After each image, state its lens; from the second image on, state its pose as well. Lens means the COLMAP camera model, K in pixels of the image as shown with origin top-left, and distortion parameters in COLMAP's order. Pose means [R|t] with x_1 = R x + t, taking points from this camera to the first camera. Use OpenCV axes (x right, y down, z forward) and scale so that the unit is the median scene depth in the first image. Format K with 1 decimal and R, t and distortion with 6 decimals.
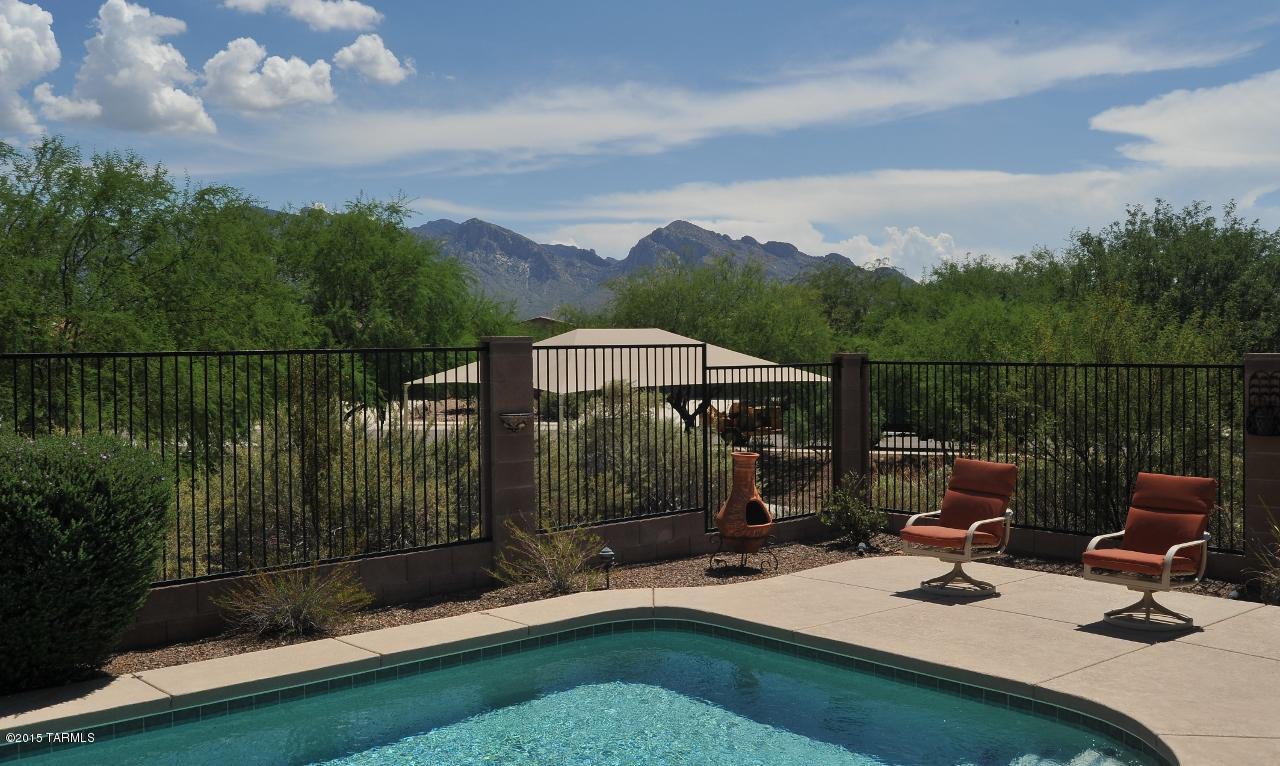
lens RADIAL K [[1177.9, 0, 647.5], [0, 1177.9, 343.0], [0, 0, 1]] dist [-0.015562, -0.005719]
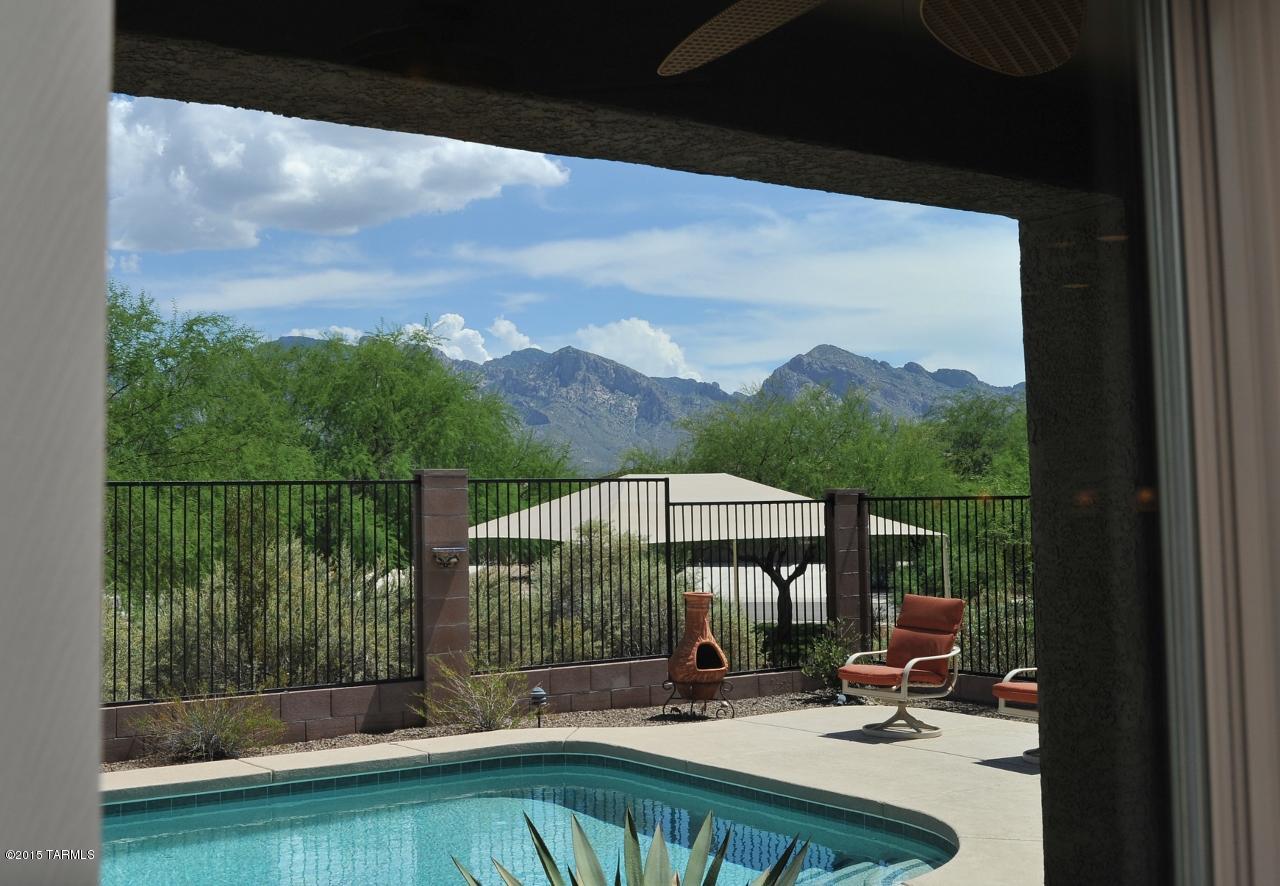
lens RADIAL K [[1523.0, 0, 640.0], [0, 1523.0, 443.0], [0, 0, 1]] dist [0.011861, -0.005091]
pose [[0.993552, -0.008774, -0.113037, 0.149660], [0.004222, 0.999173, -0.040444, 0.019704], [0.113299, 0.039706, 0.992767, -0.184708]]
